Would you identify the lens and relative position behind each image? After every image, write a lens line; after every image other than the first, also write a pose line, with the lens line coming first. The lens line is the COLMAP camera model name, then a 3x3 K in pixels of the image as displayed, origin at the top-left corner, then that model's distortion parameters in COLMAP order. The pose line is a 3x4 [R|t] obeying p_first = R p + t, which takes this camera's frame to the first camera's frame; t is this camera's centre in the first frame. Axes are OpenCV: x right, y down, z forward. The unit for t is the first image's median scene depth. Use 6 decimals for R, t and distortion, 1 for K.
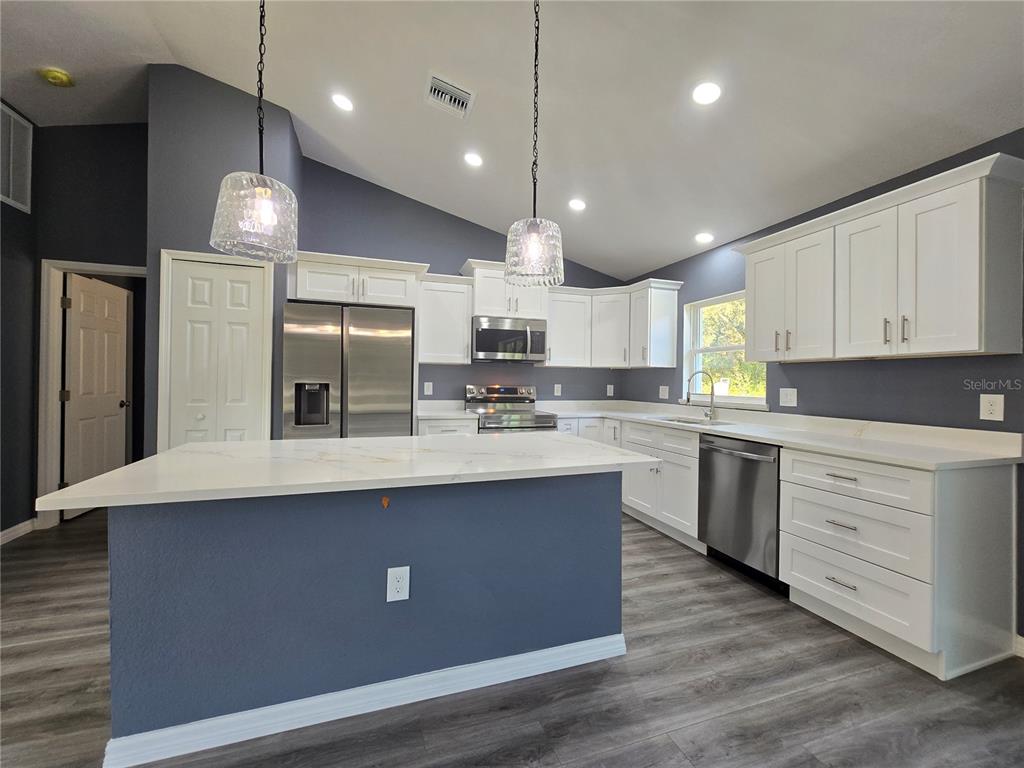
lens RADIAL K [[420.2, 0, 514.2], [0, 420.2, 381.5], [0, 0, 1]] dist [-0.001509, 0.000094]
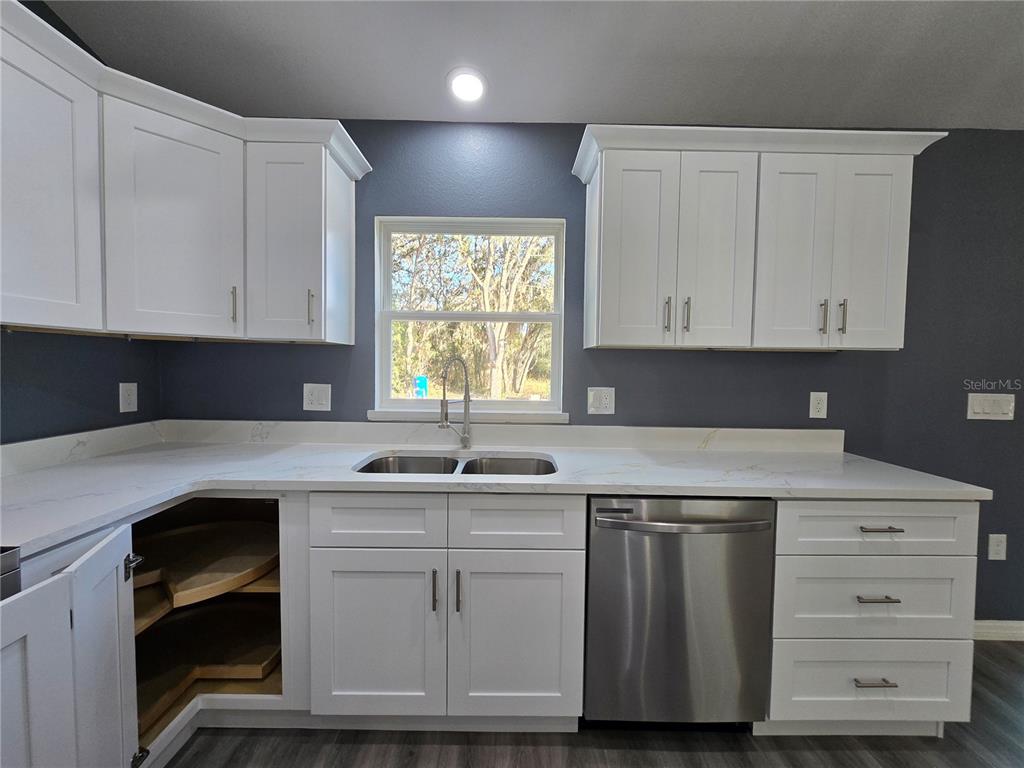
lens RADIAL K [[420.2, 0, 510.9], [0, 420.2, 381.6], [0, 0, 1]] dist [-0.001509, 0.000094]
pose [[0.318666, -0.044970, 0.946800, -0.015863], [-0.011327, 0.998622, 0.051244, -0.020104], [-0.947799, -0.027054, 0.317718, 0.743591]]
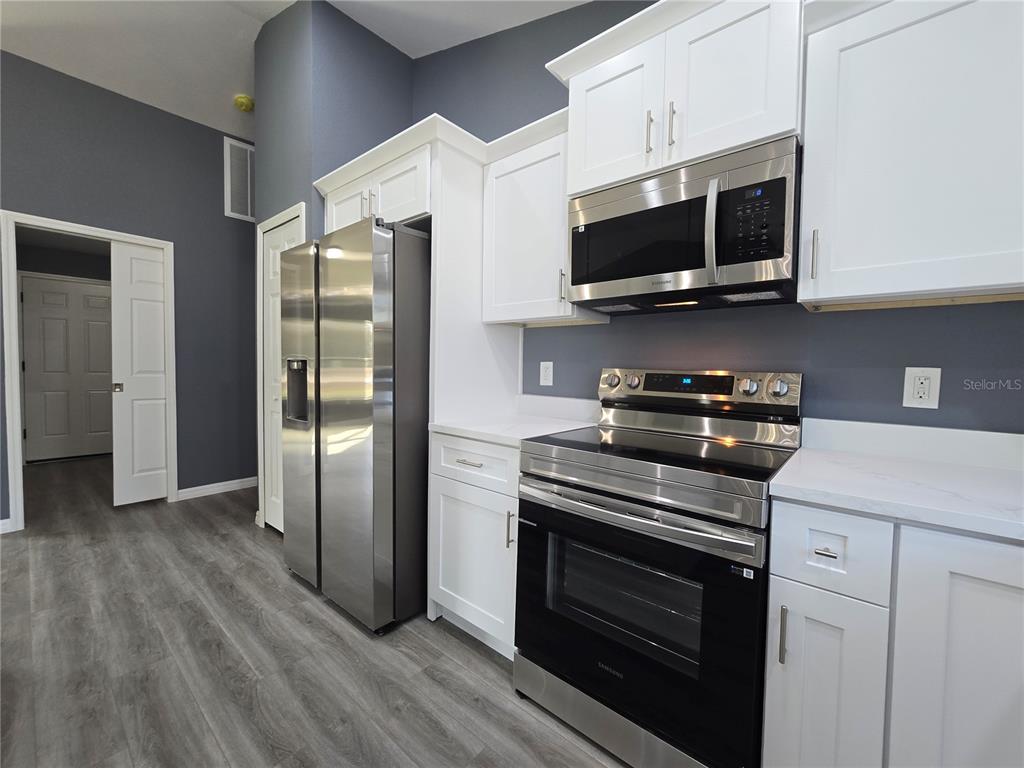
lens RADIAL K [[420.2, 0, 509.2], [0, 420.2, 378.1], [0, 0, 1]] dist [-0.001509, 0.000094]
pose [[0.515466, 0.022242, -0.856621, 0.252316], [-0.013425, 0.999750, 0.017879, 0.015330], [0.856805, 0.002284, 0.515636, 0.787190]]
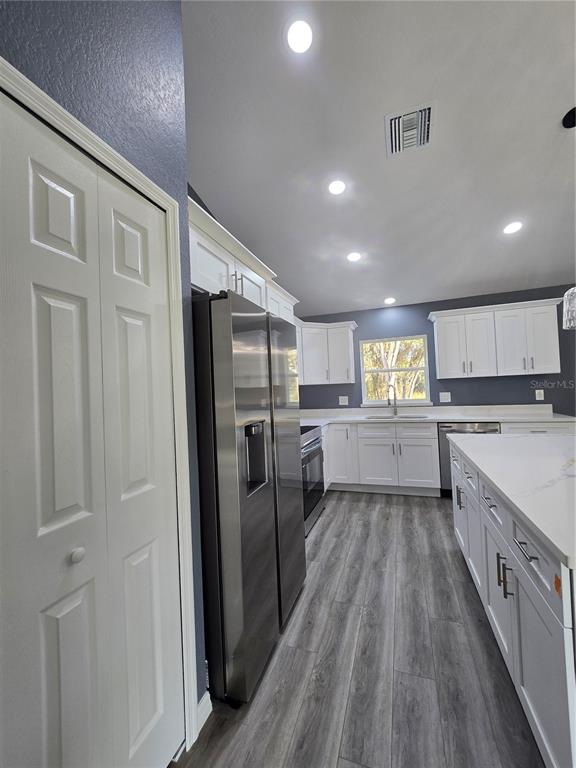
lens RADIAL K [[315.1, 0, 289.0], [0, 315.1, 381.2], [0, 0, 1]] dist [-0.001509, 0.000094]
pose [[0.612552, -0.022830, 0.790100, -0.691474], [0.052662, 0.998541, -0.011974, -0.042289], [-0.788674, 0.048943, 0.612861, 0.554479]]
